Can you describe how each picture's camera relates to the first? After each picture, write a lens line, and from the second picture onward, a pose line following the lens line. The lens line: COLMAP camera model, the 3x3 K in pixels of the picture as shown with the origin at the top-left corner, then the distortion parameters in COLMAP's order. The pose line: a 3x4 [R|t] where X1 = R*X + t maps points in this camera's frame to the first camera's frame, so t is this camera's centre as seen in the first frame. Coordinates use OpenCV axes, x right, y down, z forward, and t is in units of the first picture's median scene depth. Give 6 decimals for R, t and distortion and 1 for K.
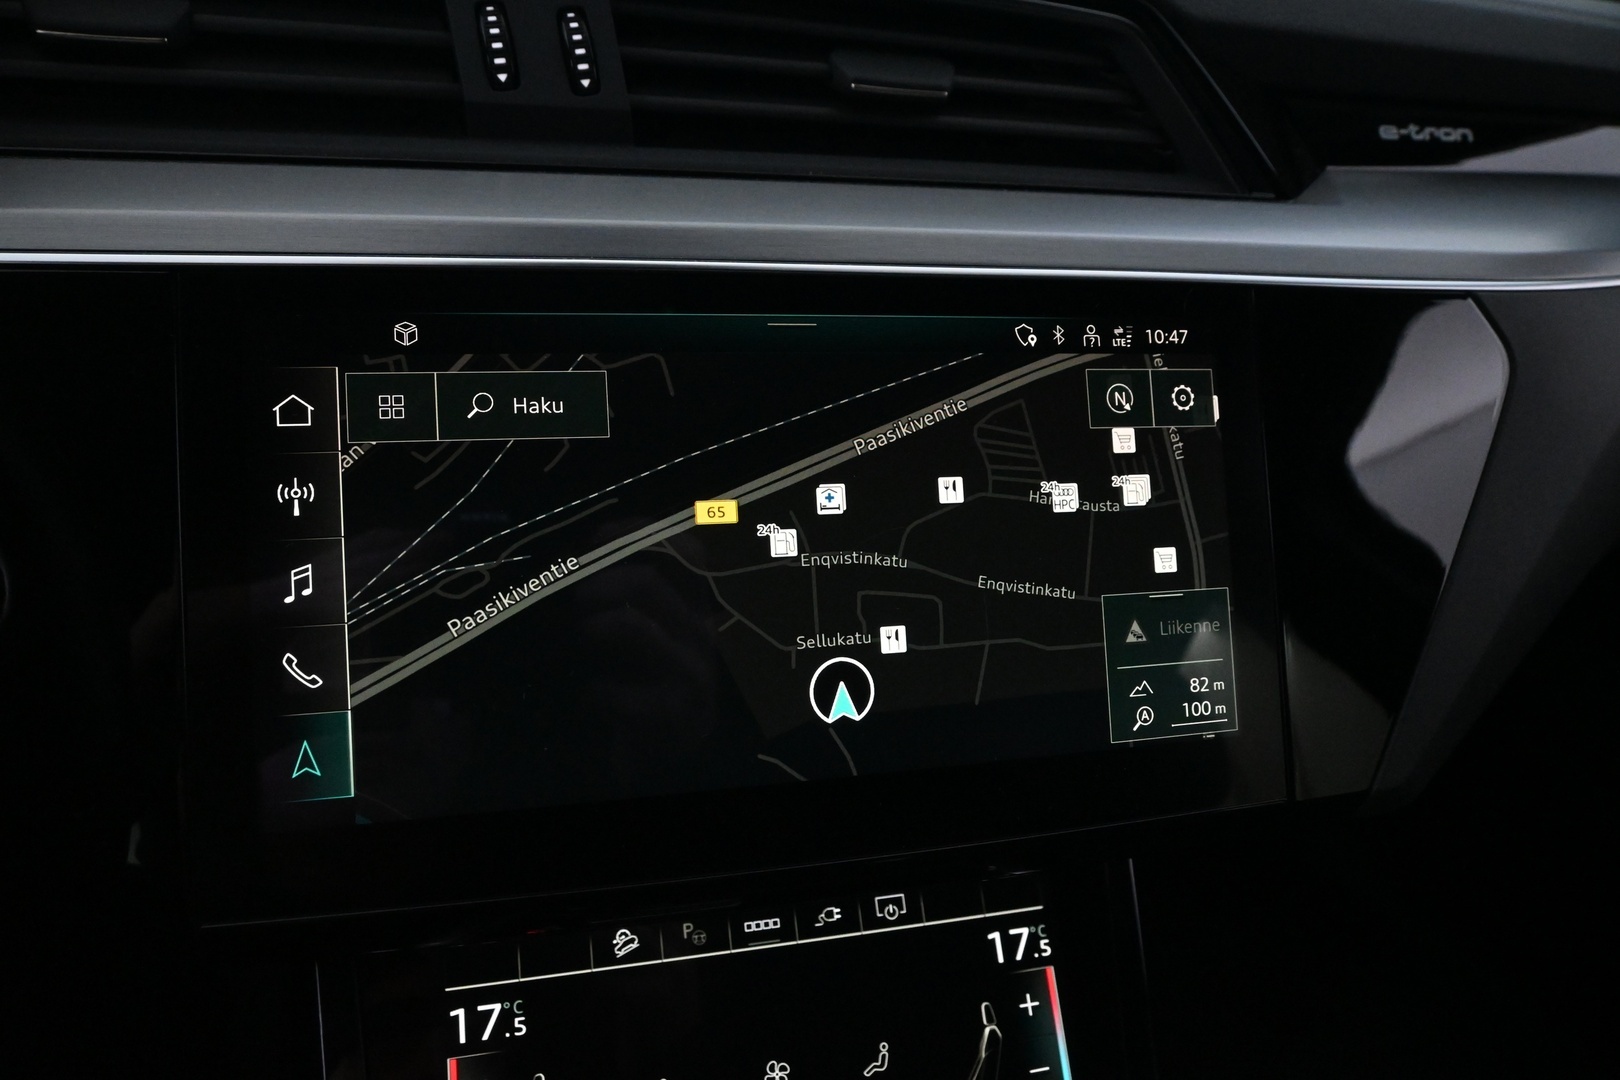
lens RADIAL K [[1095.6, 0, 788.8], [0, 1095.6, 544.0], [0, 0, 1]] dist [-0.008192, 0.002638]
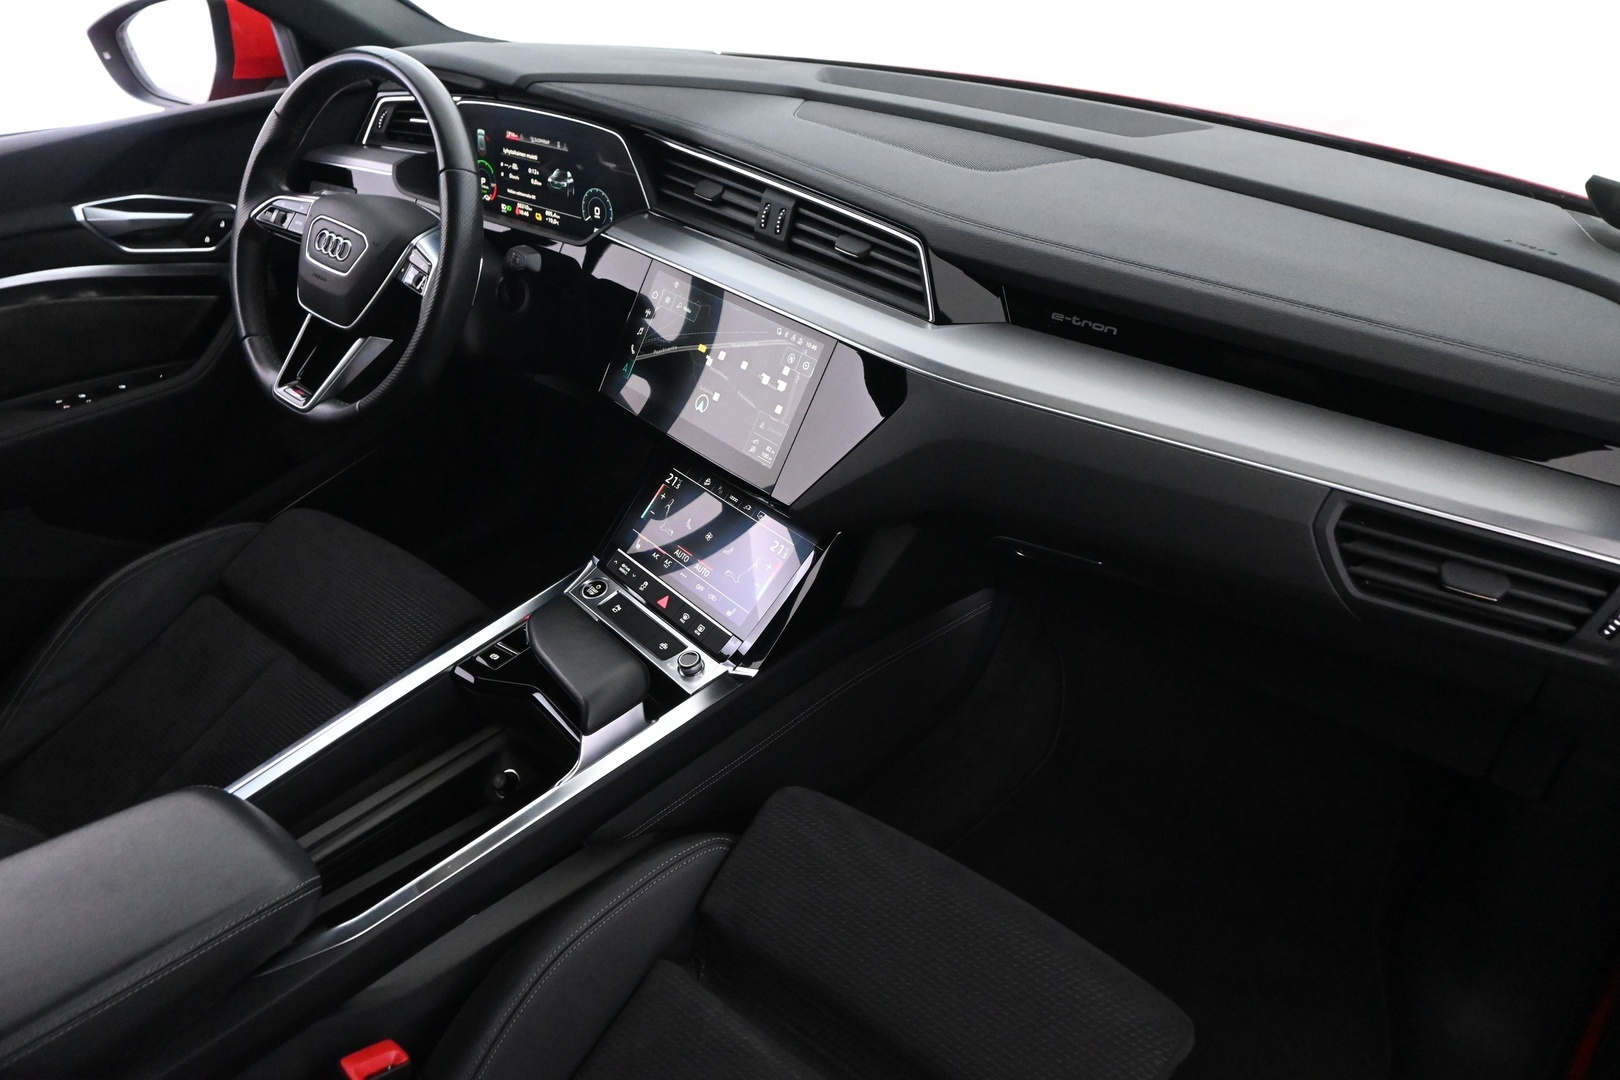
lens RADIAL K [[1226.0, 0, 806.1], [0, 1226.0, 541.1], [0, 0, 1]] dist [-0.013840, -0.008409]
pose [[0.430088, 0.401334, -0.808675, 3.485304], [-0.384900, 0.891779, 0.237871, -0.534053], [0.816625, 0.208954, 0.538017, -0.797785]]
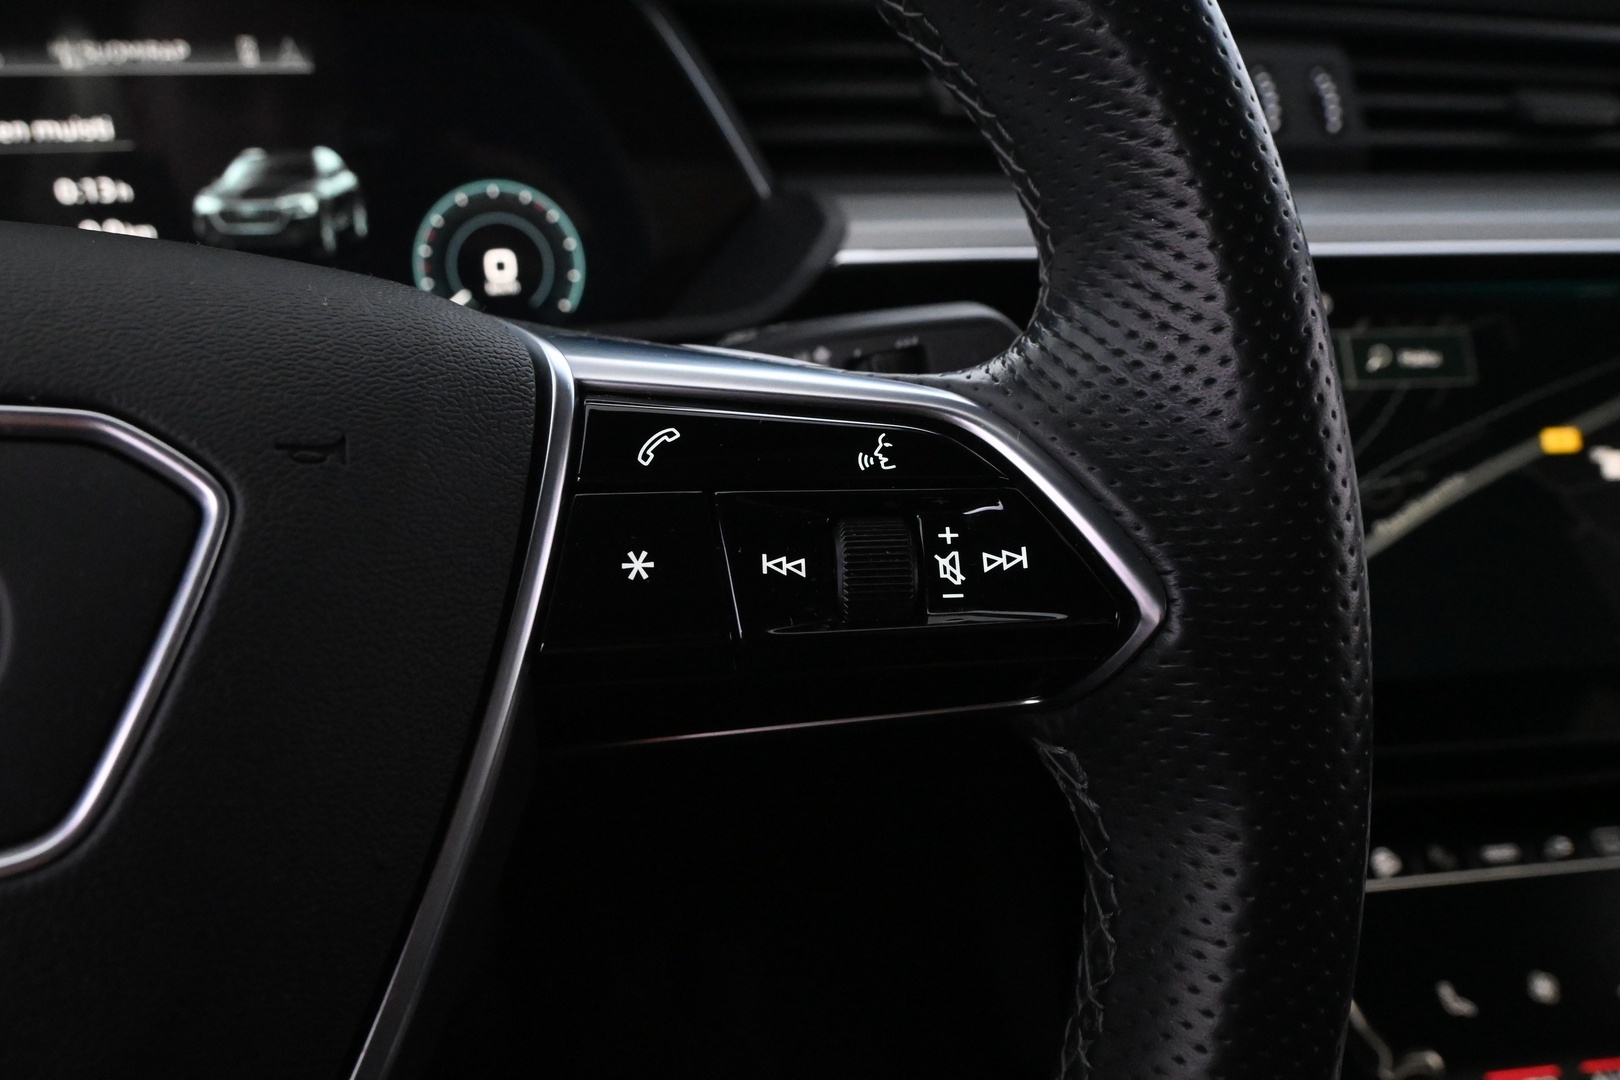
lens RADIAL K [[1226.0, 0, 809.7], [0, 1226.0, 541.2], [0, 0, 1]] dist [-0.013840, -0.008409]
pose [[0.991294, -0.034038, -0.127188, -0.654091], [0.018588, 0.992510, -0.120739, 0.207960], [0.130345, 0.117324, 0.984503, -0.390654]]
